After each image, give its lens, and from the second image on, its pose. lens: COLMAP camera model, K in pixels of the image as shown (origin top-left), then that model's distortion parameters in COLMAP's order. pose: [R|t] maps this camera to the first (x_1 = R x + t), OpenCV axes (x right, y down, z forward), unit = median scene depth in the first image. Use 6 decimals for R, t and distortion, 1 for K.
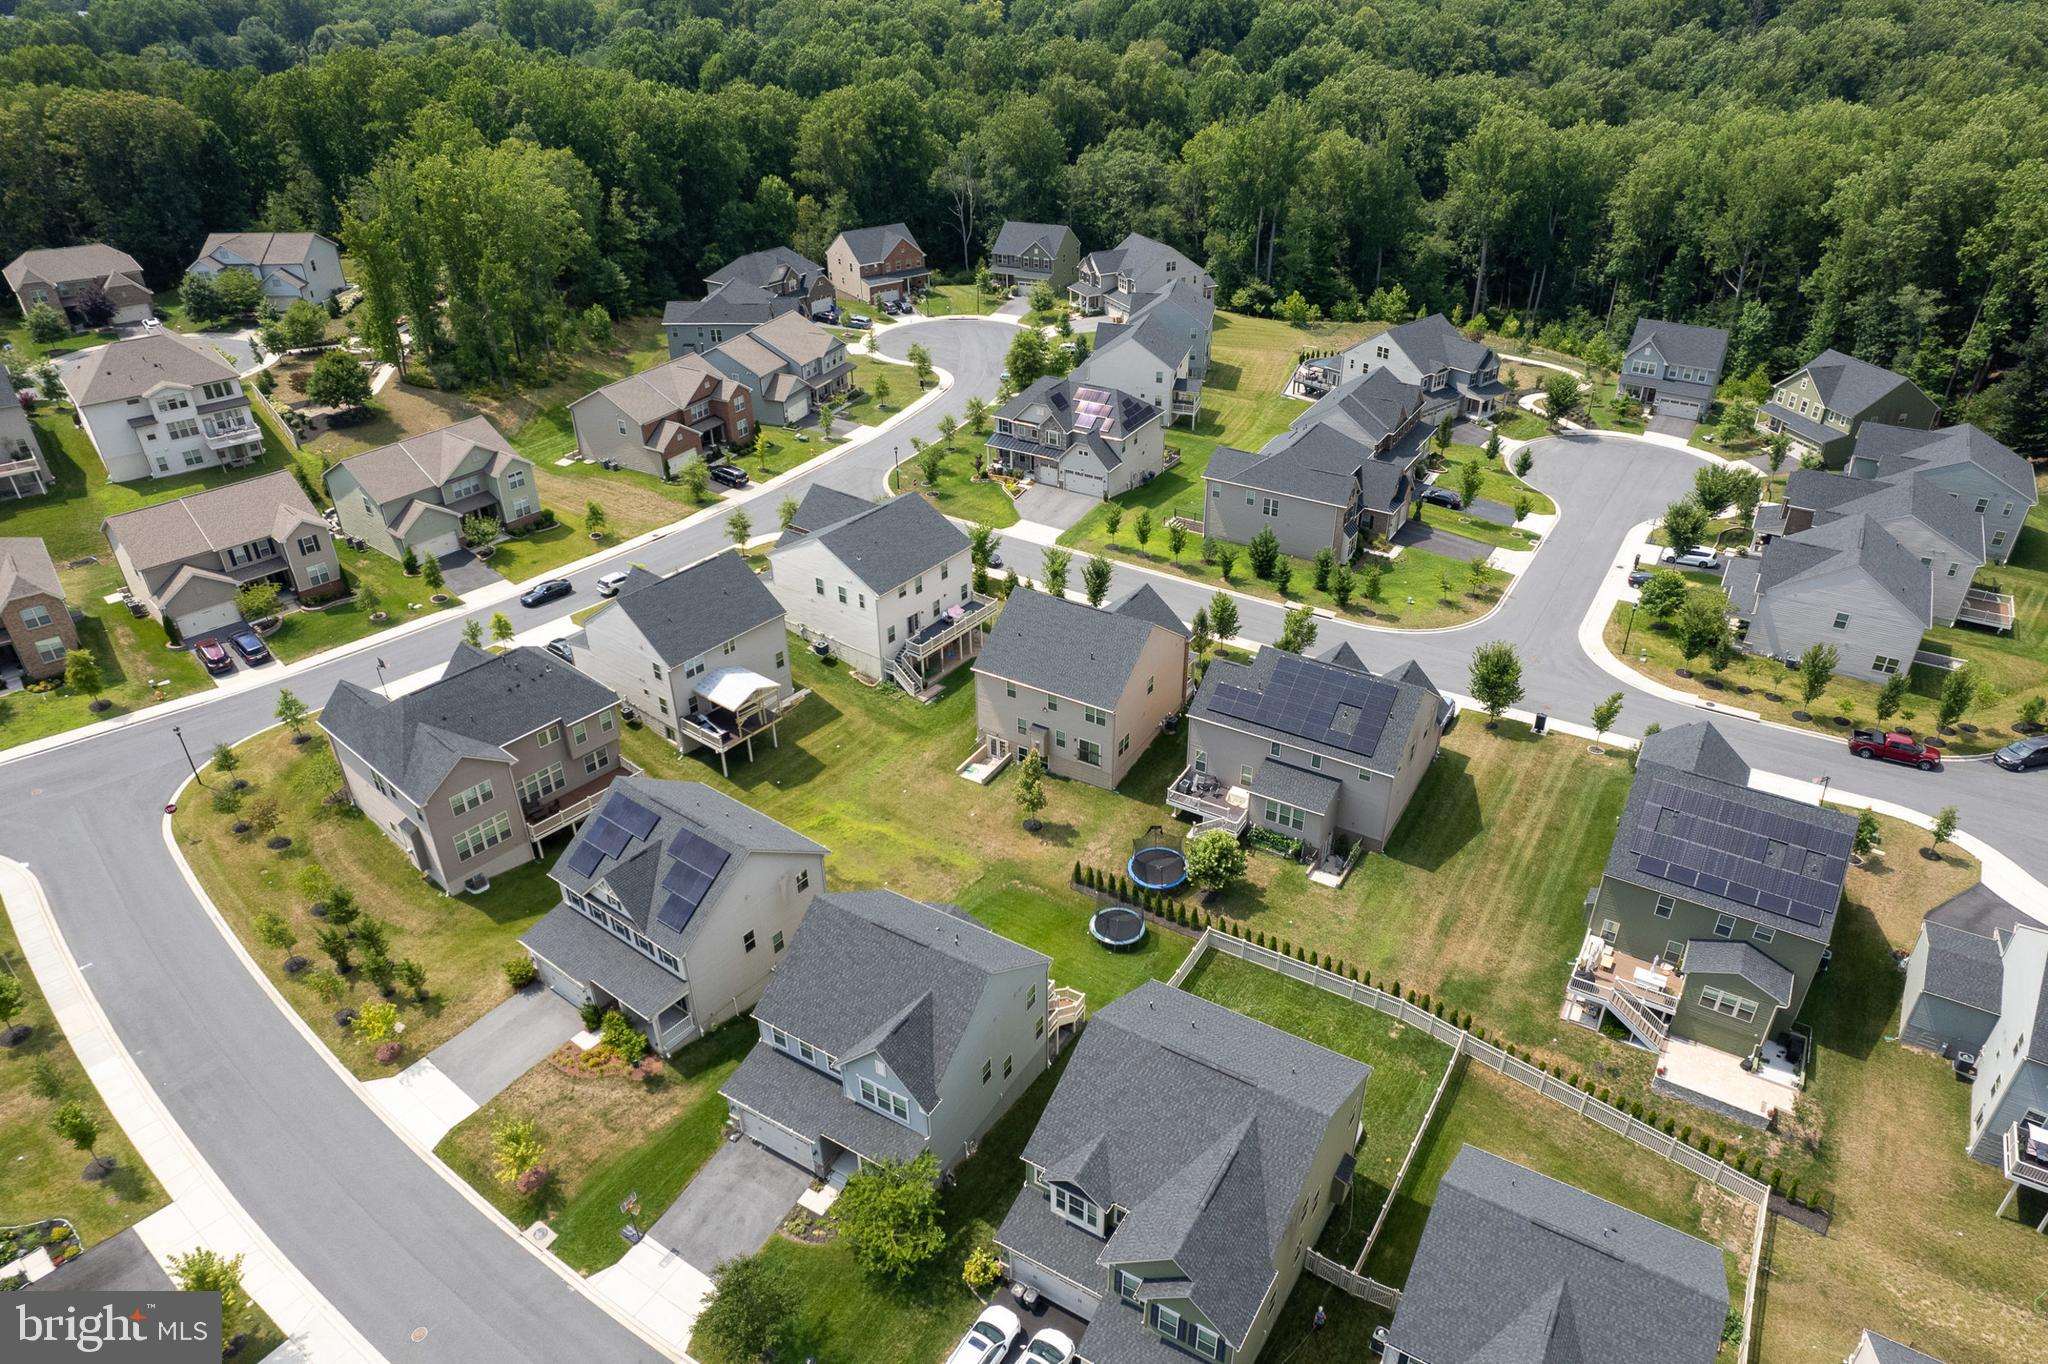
lens RADIAL K [[1312.3, 0, 1026.6], [0, 1312.3, 679.9], [0, 0, 1]] dist [-0.073302, 0.061622]
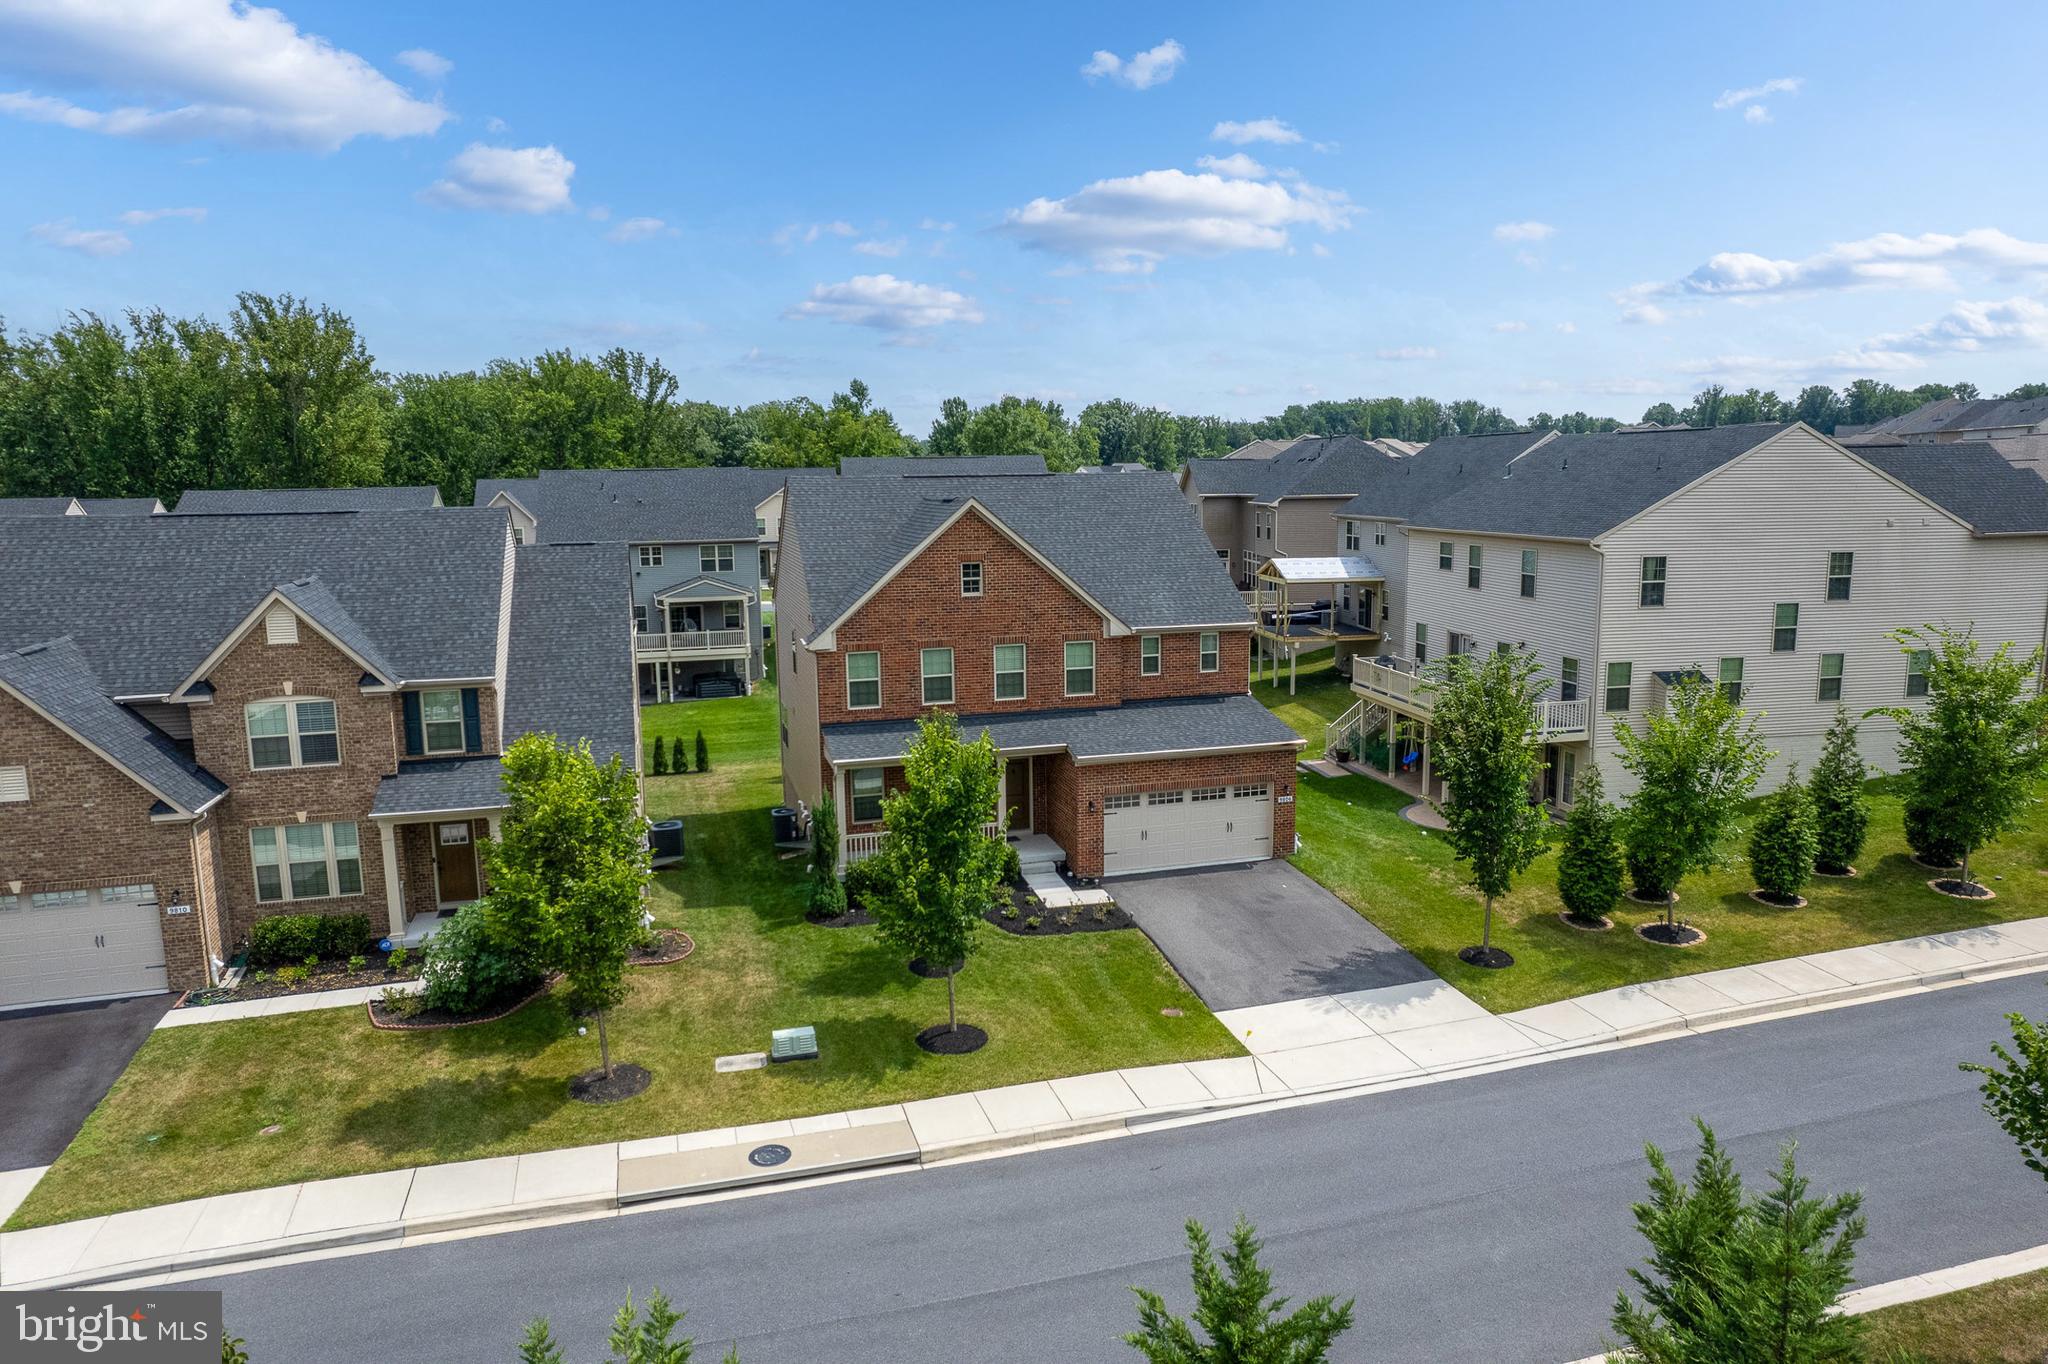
lens RADIAL K [[1312.3, 0, 1030.9], [0, 1312.3, 683.5], [0, 0, 1]] dist [-0.073302, 0.061622]
pose [[-0.674408, 0.134919, -0.725927, 0.292158], [-0.362757, 0.795780, 0.484914, -0.179930], [0.643103, 0.590365, -0.487738, 1.080321]]
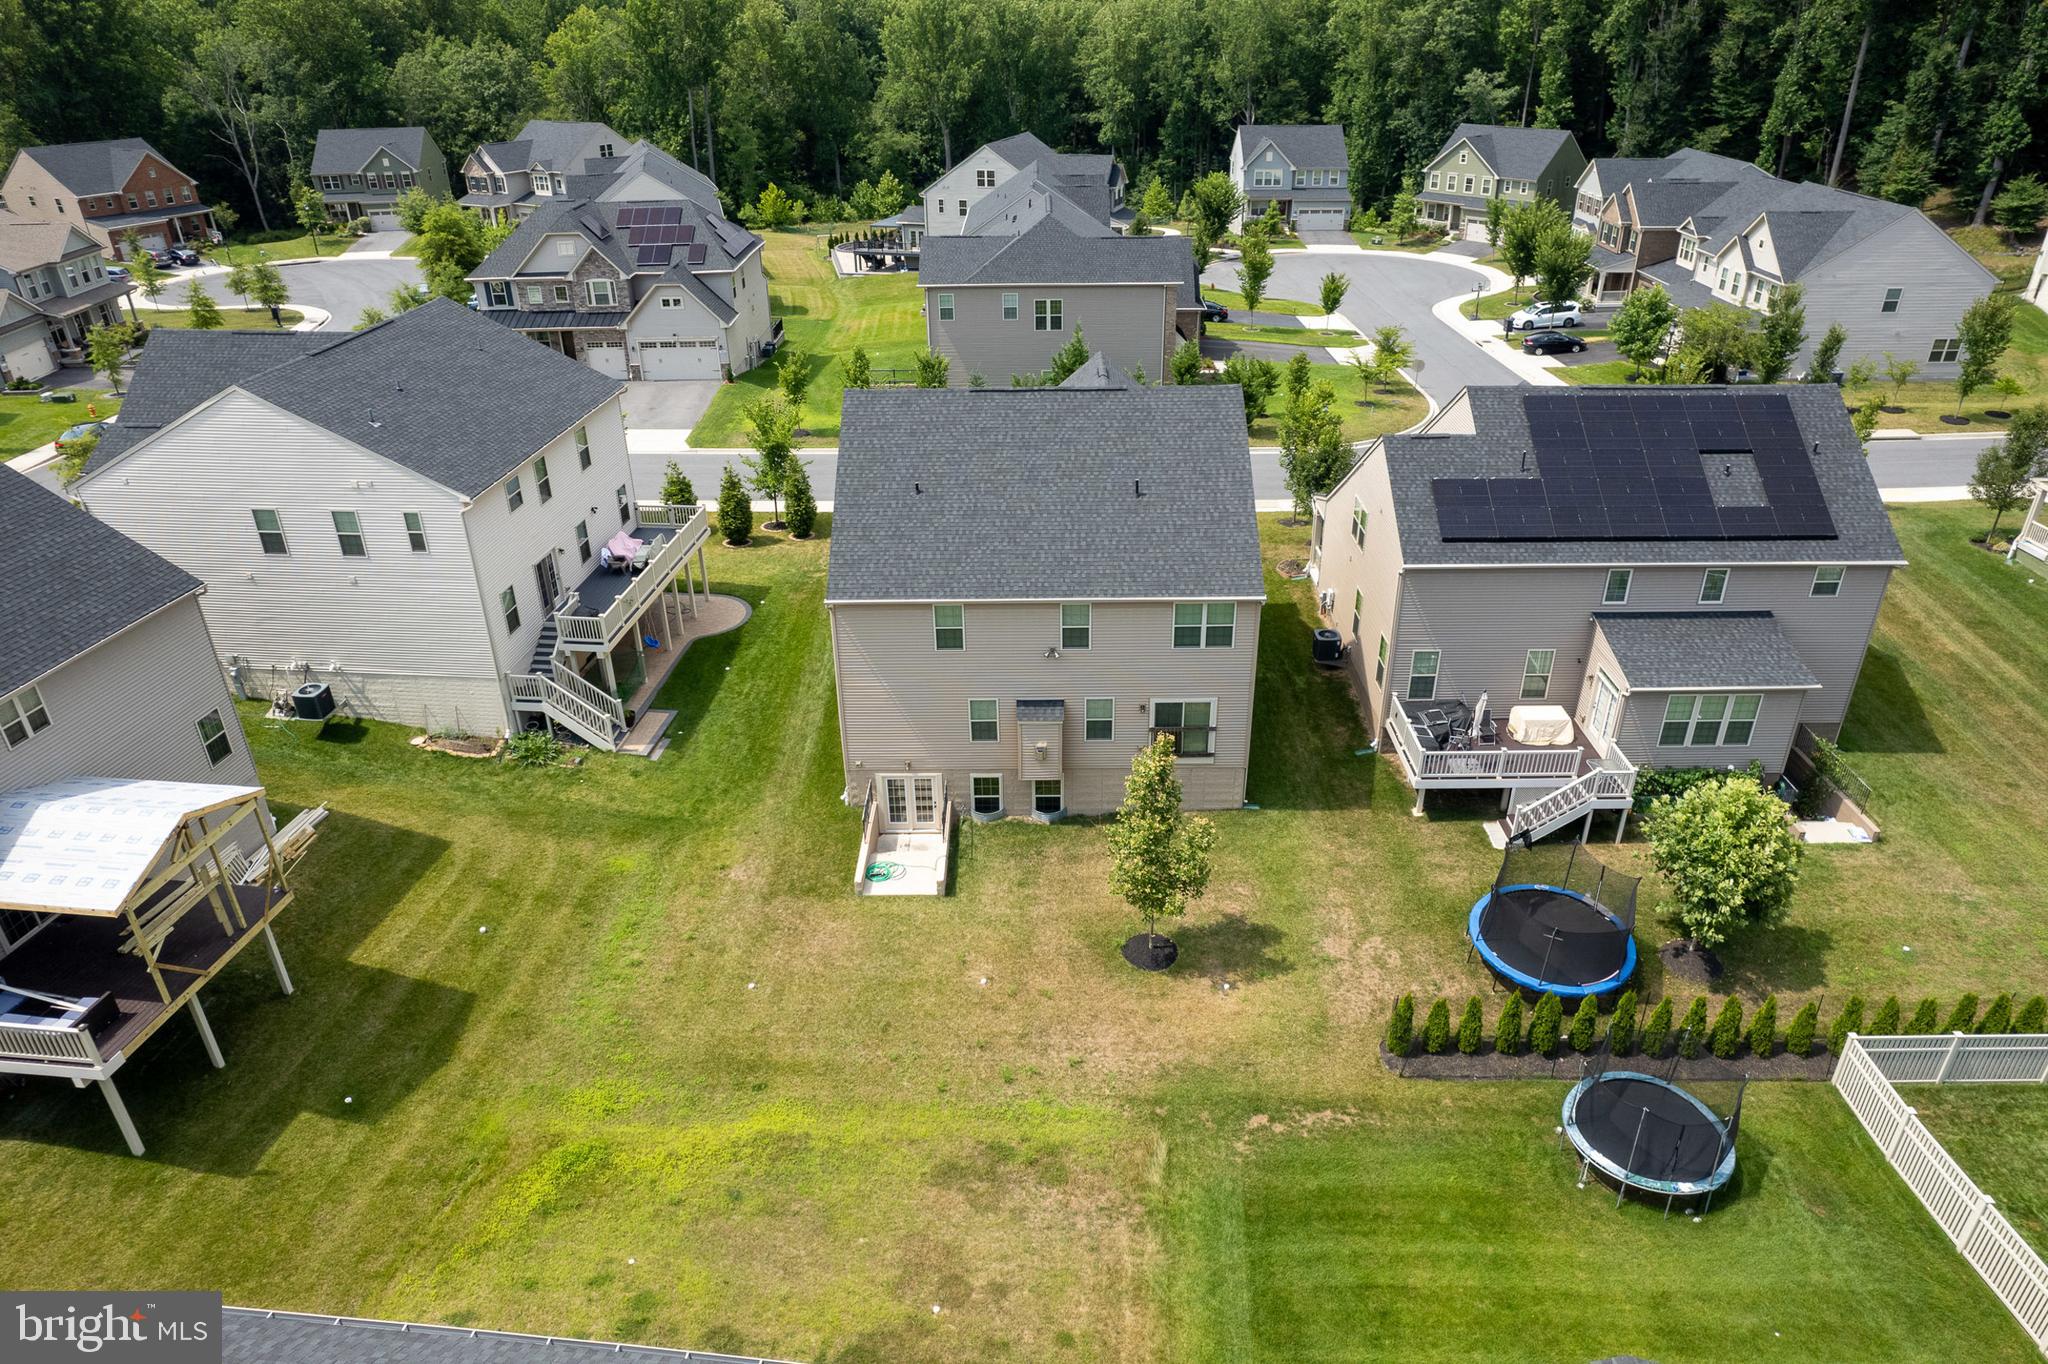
lens RADIAL K [[1312.3, 0, 1028.5], [0, 1312.3, 684.7], [0, 0, 1]] dist [-0.073302, 0.061622]
pose [[0.856794, -0.244389, 0.454069, -0.143806], [0.269185, 0.963032, 0.010391, 0.021860], [-0.439823, 0.113326, 0.890906, 0.567554]]
